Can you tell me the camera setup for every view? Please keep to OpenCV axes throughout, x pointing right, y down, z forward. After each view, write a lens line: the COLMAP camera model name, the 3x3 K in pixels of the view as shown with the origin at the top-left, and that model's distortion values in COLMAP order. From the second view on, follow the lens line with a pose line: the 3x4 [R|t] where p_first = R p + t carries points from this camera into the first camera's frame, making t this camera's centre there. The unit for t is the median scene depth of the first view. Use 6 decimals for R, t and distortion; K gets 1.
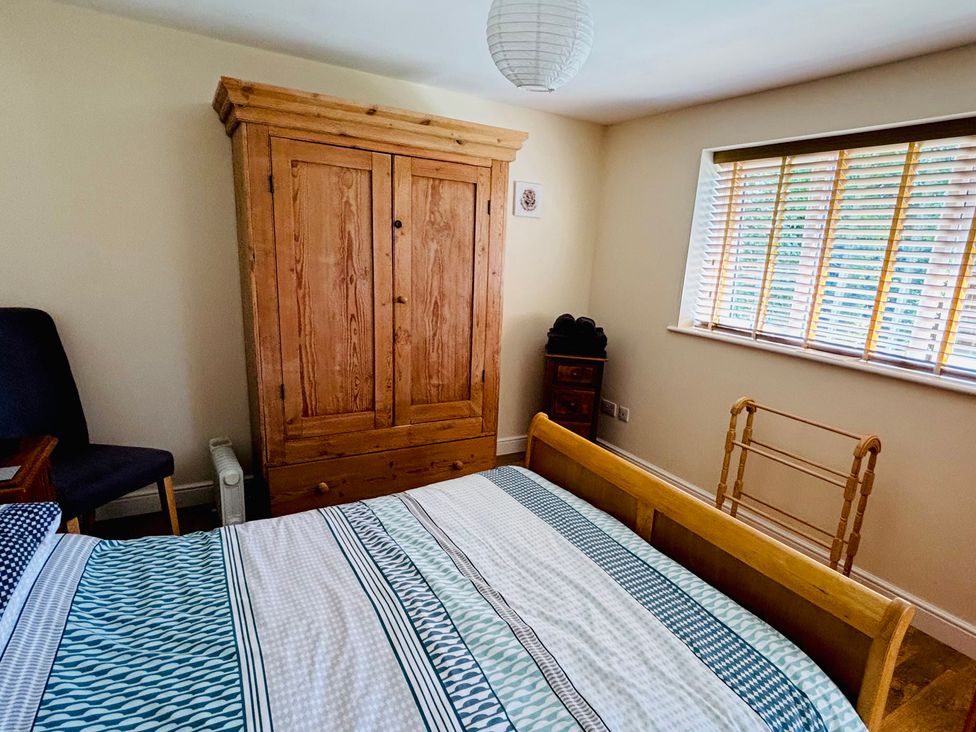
lens RADIAL K [[505.2, 0, 488.0], [0, 505.2, 366.0], [0, 0, 1]] dist [0.001045, -0.000303]
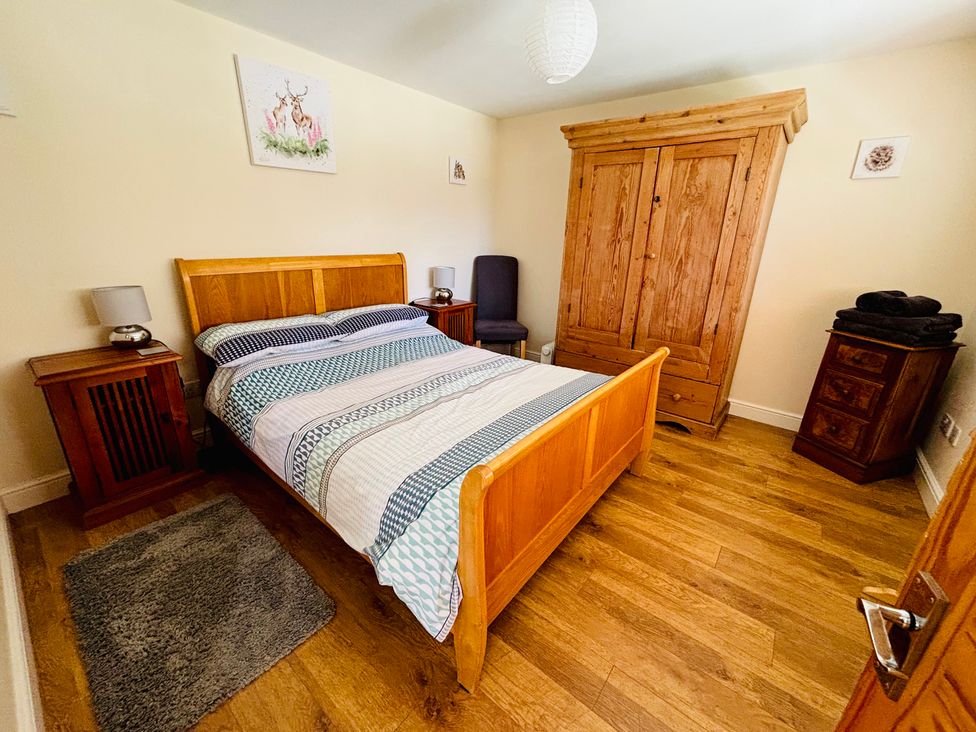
lens RADIAL K [[400.2, 0, 488.0], [0, 400.2, 366.0], [0, 0, 1]] dist [-0.001127, -0.000164]
pose [[0.386461, 0.239973, -0.890540, 0.679401], [-0.220851, 0.961545, 0.163266, 0.073075], [0.895474, 0.133581, 0.424598, 0.184243]]
